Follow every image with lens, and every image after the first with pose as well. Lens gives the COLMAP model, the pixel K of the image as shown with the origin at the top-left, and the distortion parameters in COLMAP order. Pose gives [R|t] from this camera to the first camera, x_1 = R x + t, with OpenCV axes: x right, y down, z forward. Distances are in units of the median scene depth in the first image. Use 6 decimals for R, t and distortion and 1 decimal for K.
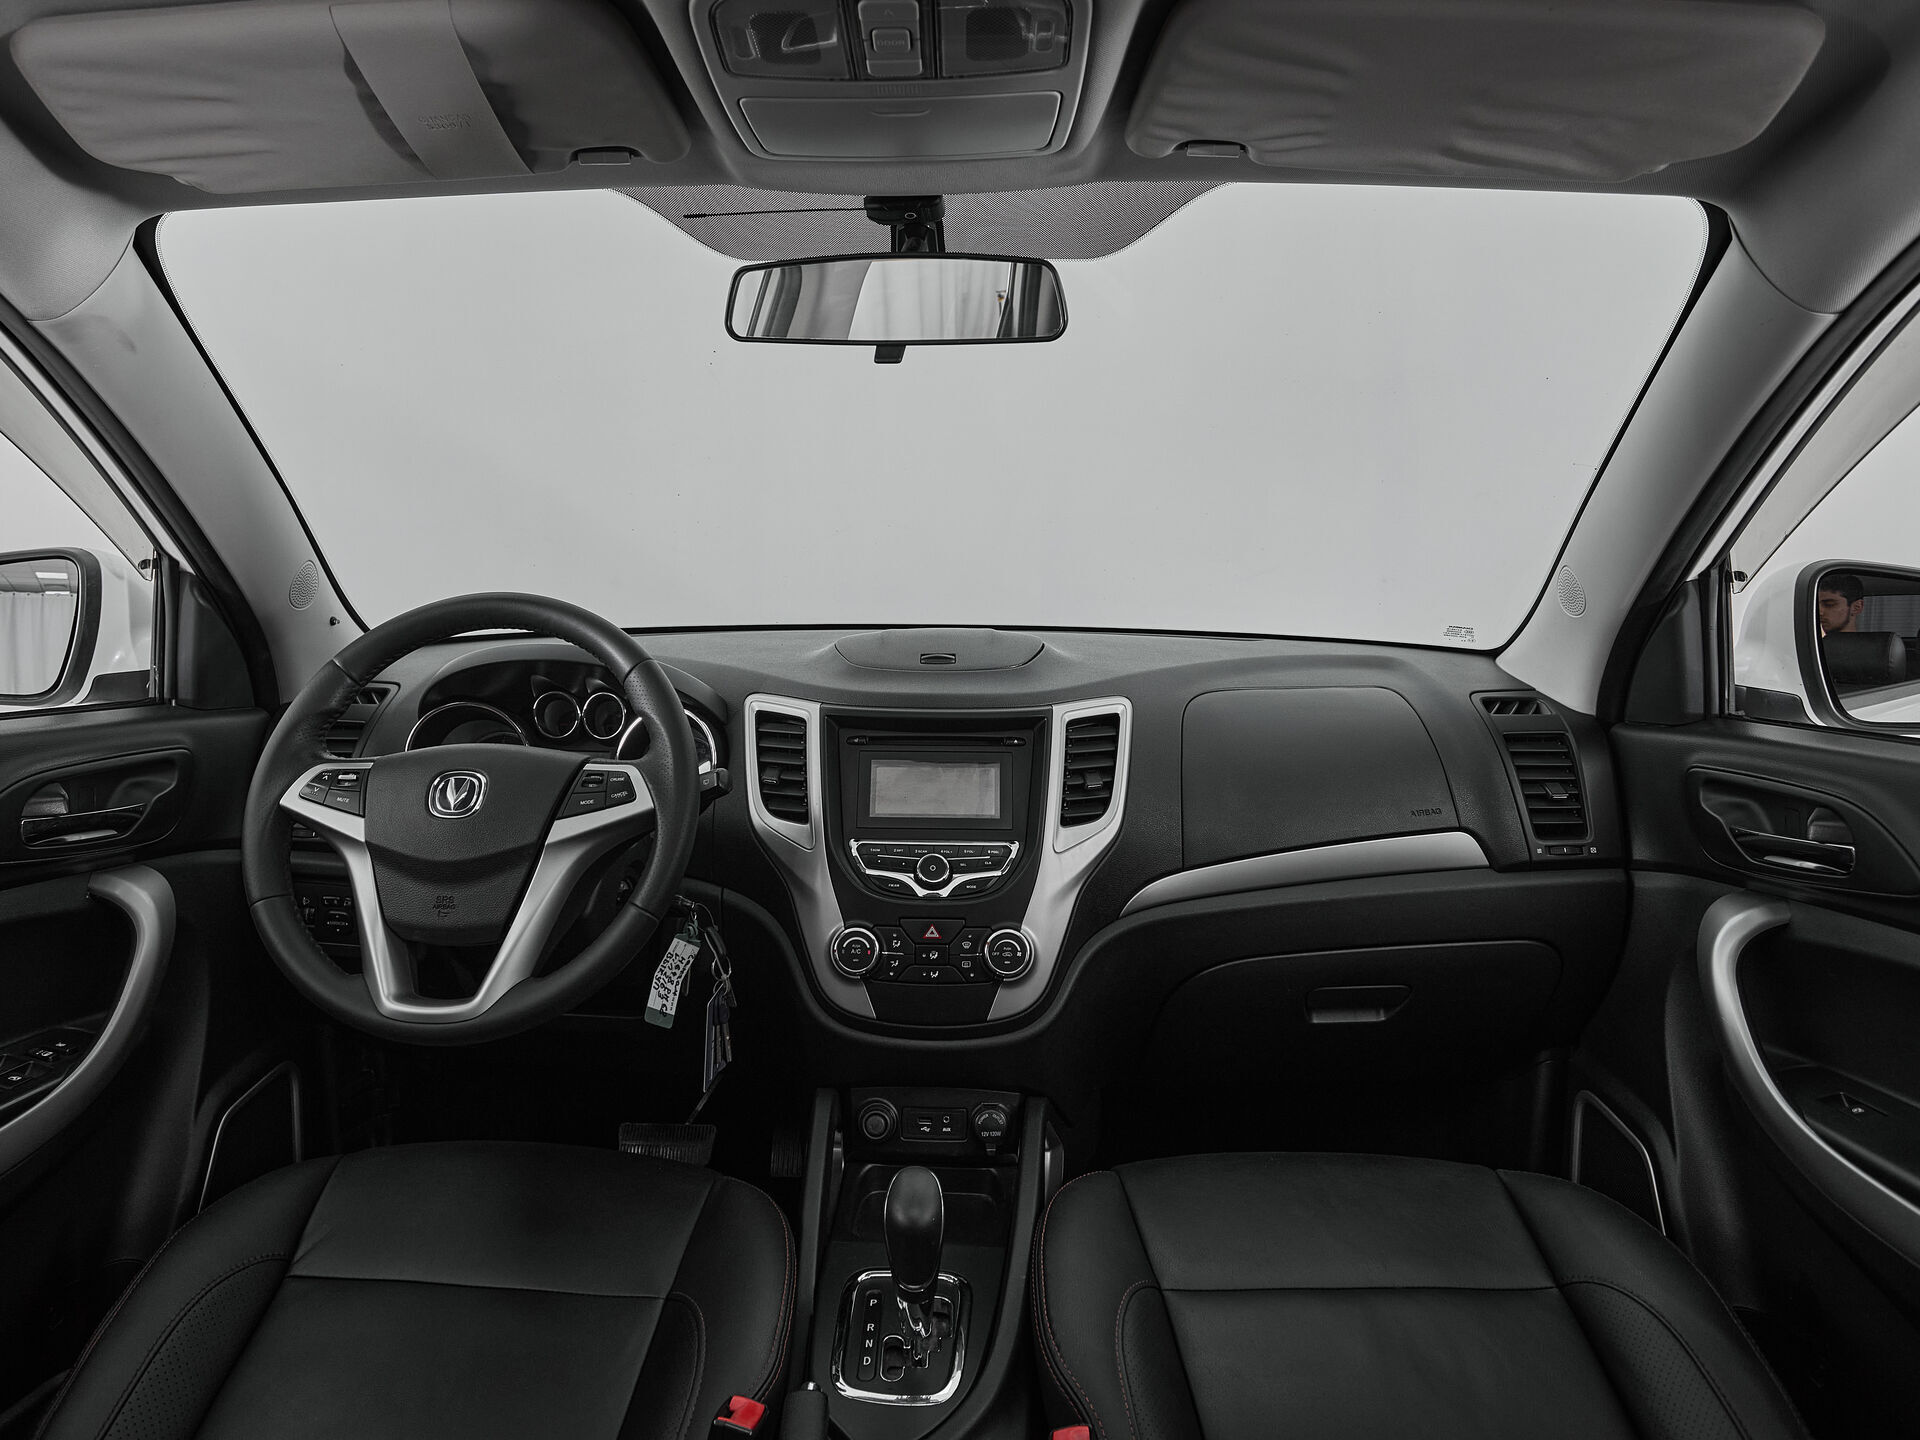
lens RADIAL K [[1183.6, 0, 915.3], [0, 1183.6, 658.9], [0, 0, 1]] dist [-0.075059, 0.034683]
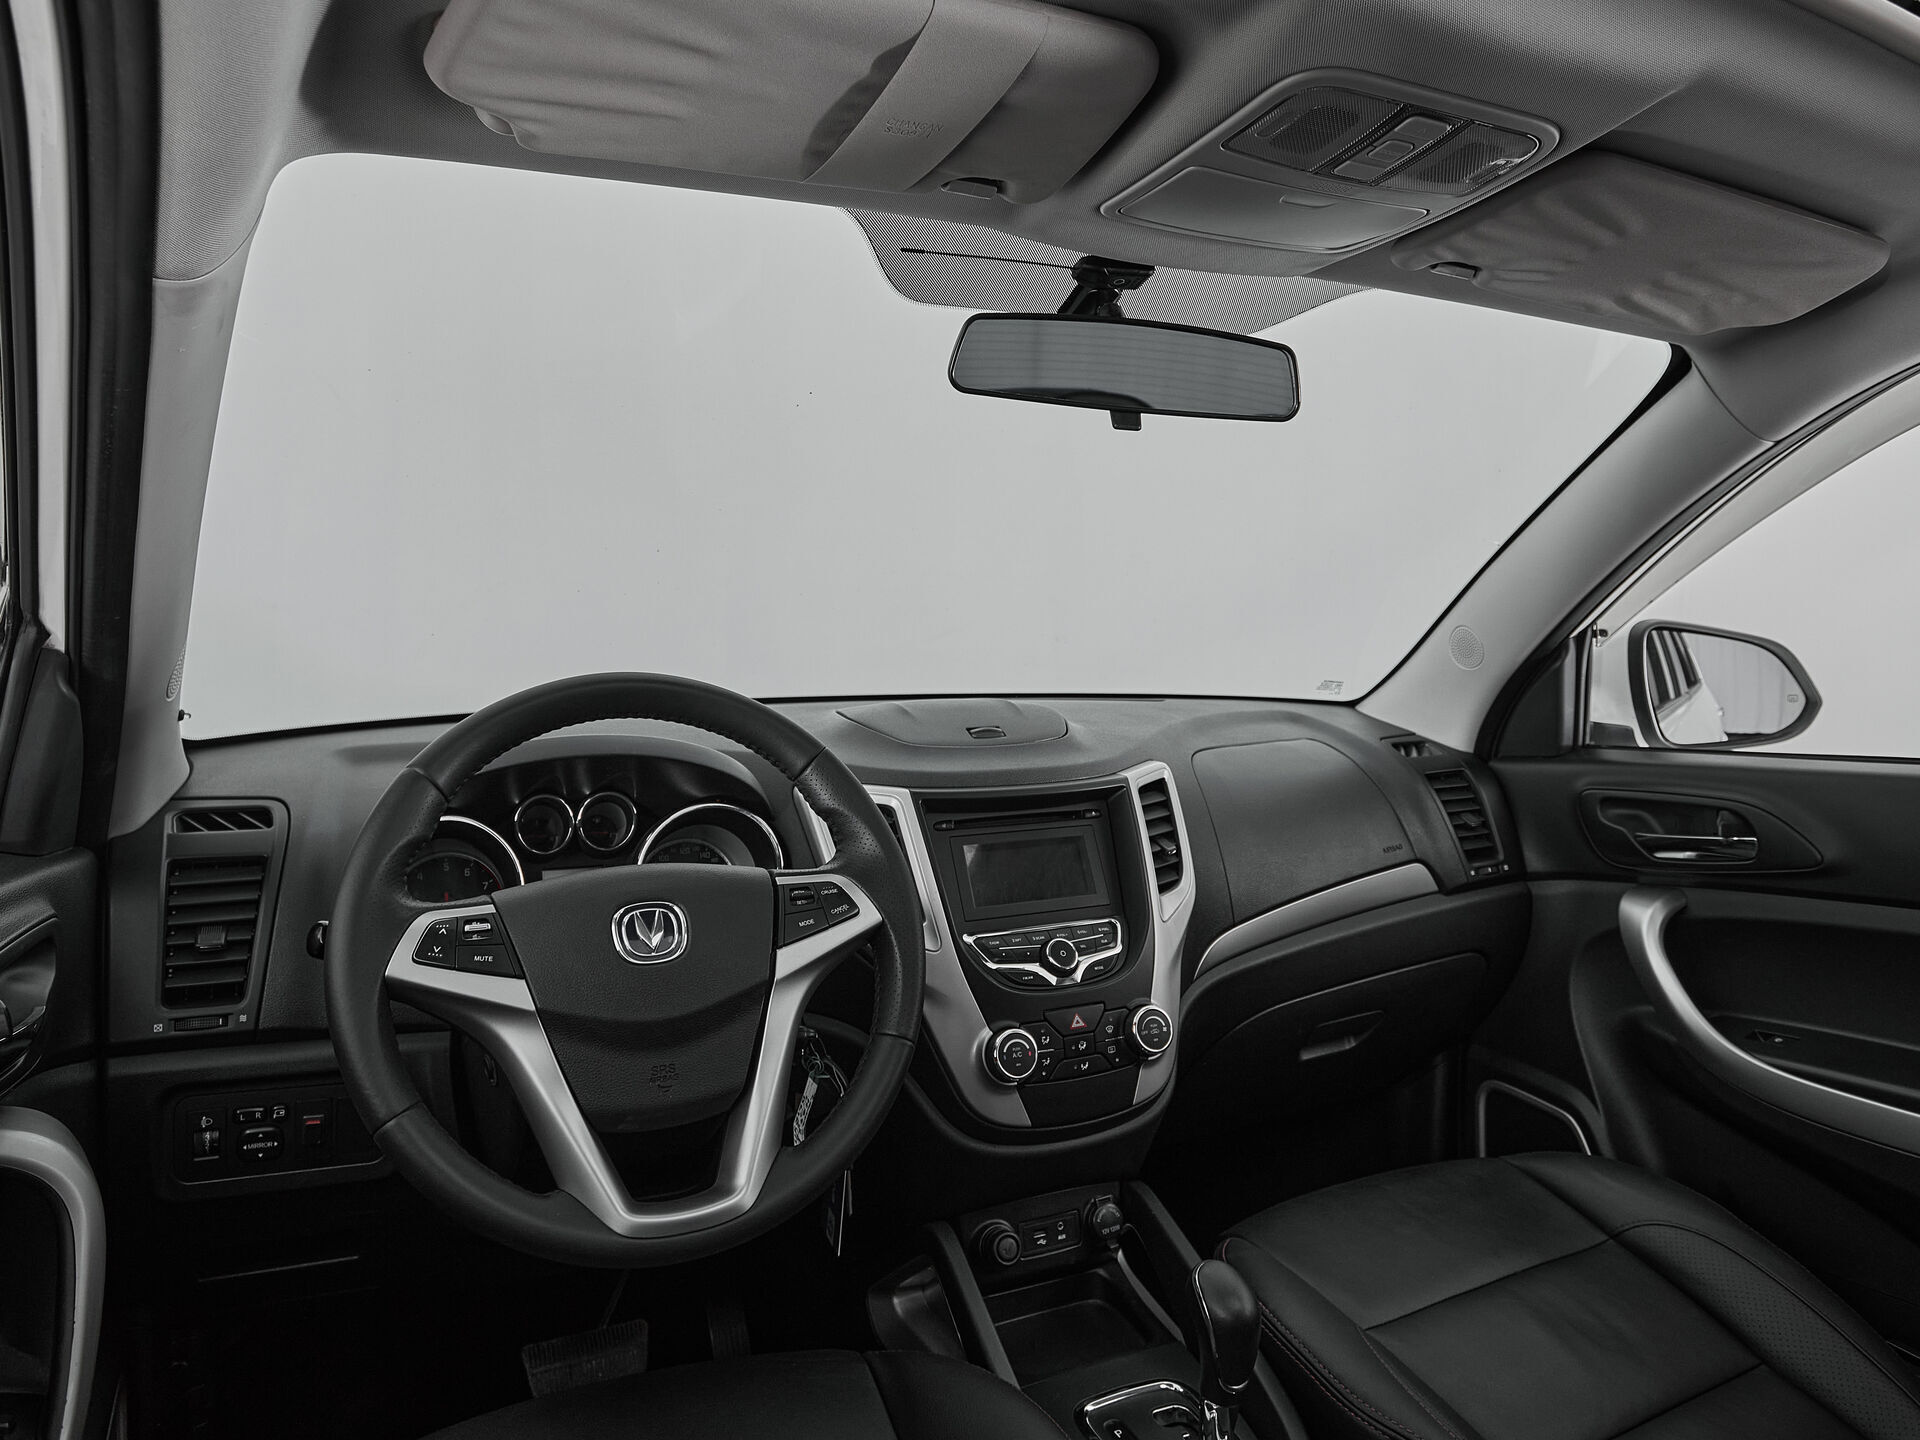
lens RADIAL K [[1287.3, 0, 965.7], [0, 1287.3, 614.3], [0, 0, 1]] dist [-0.057715, 0.003664]
pose [[0.880546, -0.004573, 0.473938, -0.532903], [0.044586, 0.996318, -0.073223, -0.021683], [-0.471859, 0.085607, 0.877508, 0.110532]]
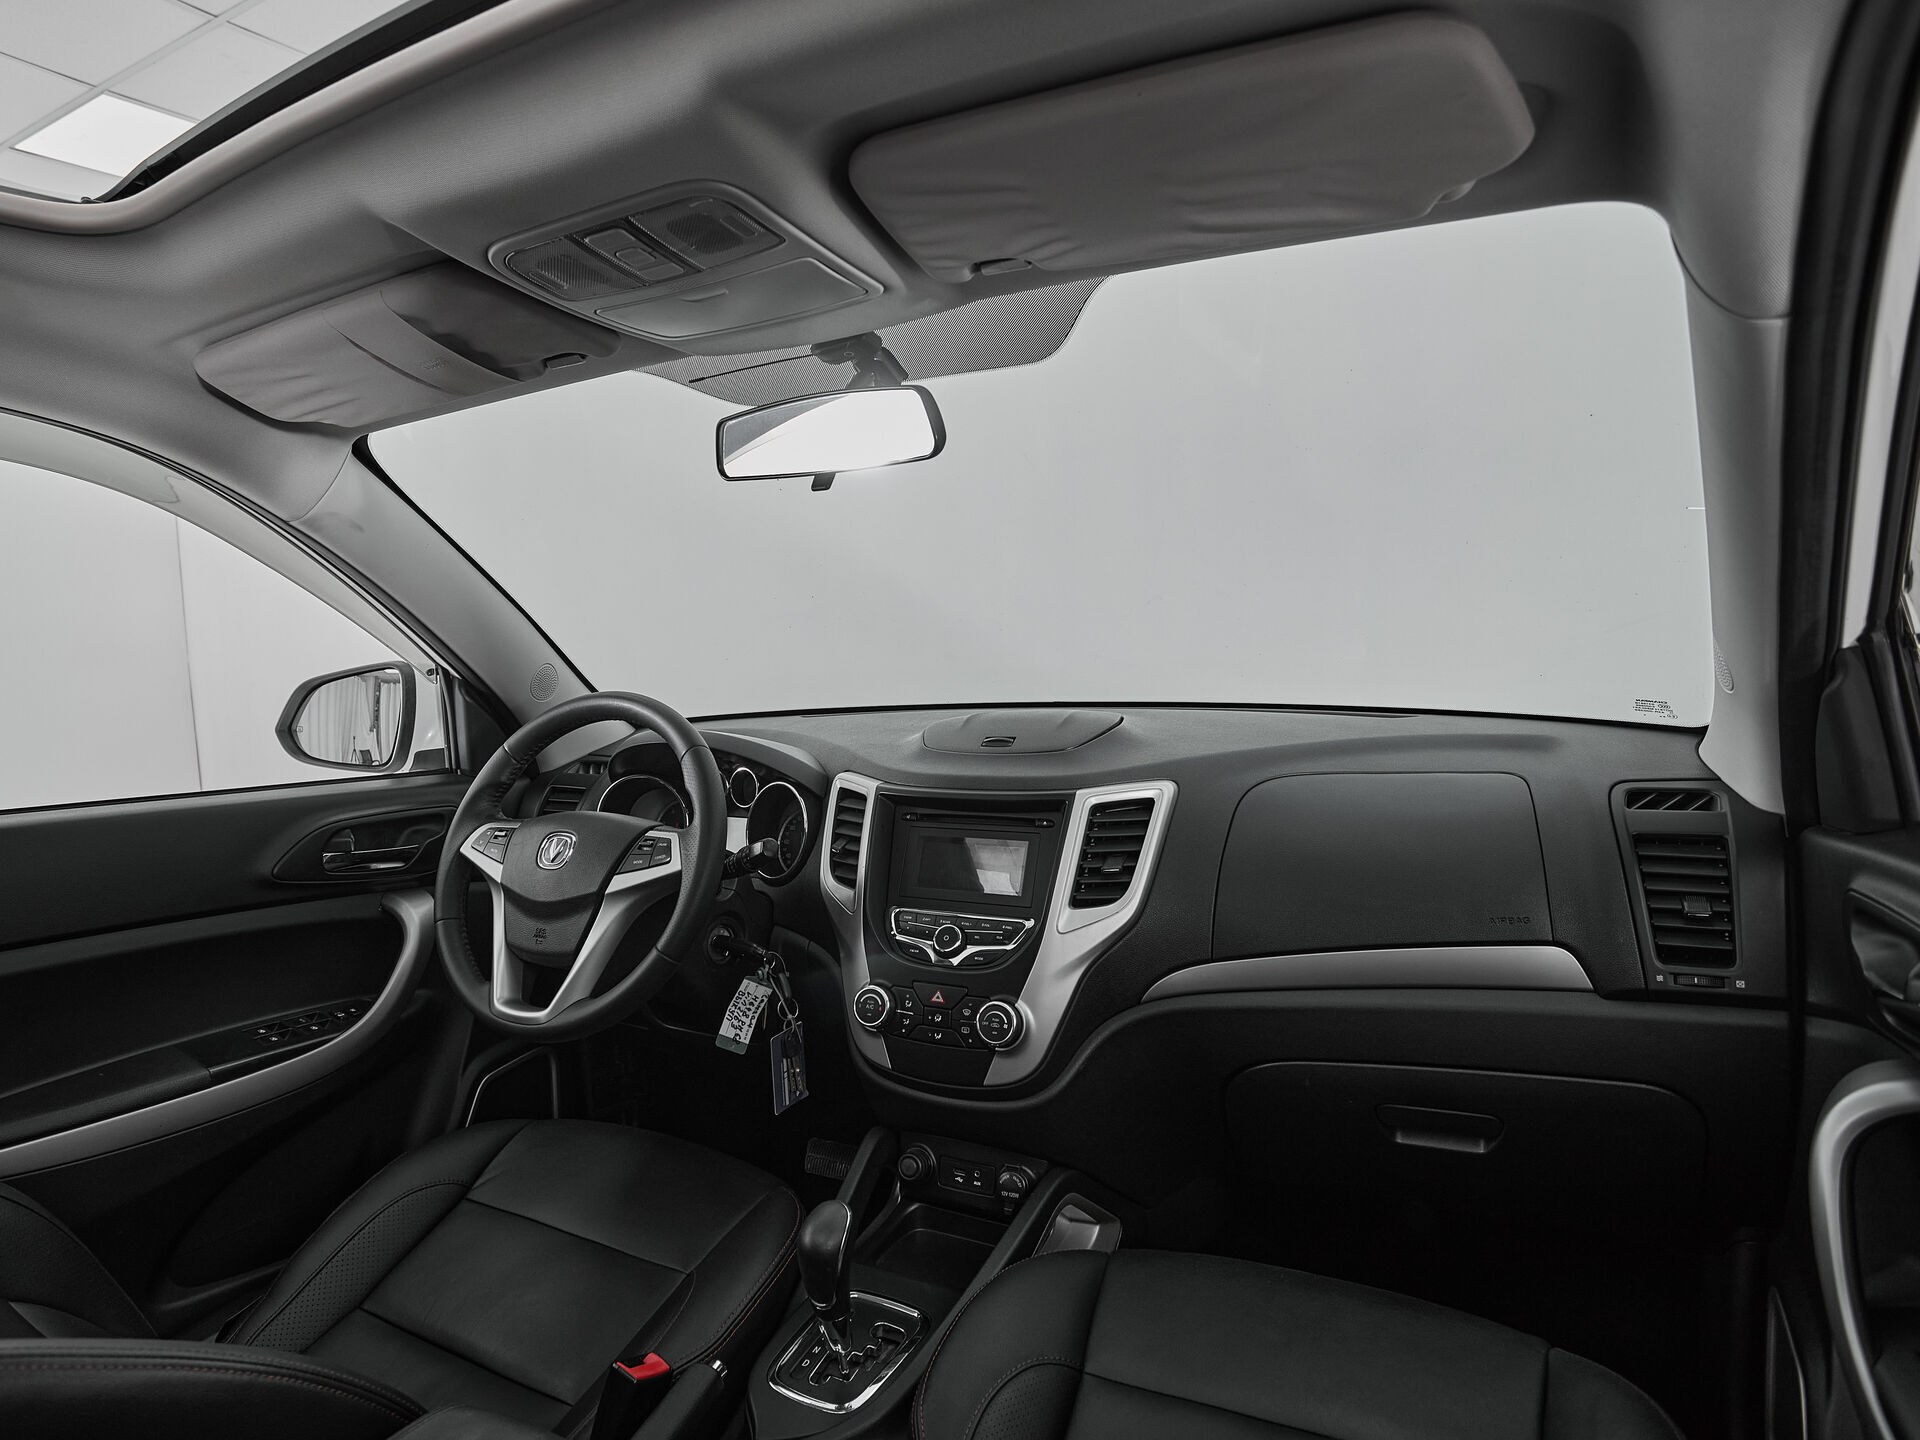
lens RADIAL K [[1143.0, 0, 829.6], [0, 1143.0, 715.6], [0, 0, 1]] dist [-0.058833, 0.002375]
pose [[0.879886, -0.006959, -0.475134, 0.414182], [0.008483, 0.999963, 0.001063, -0.028615], [0.475110, -0.004966, 0.879913, 0.029413]]
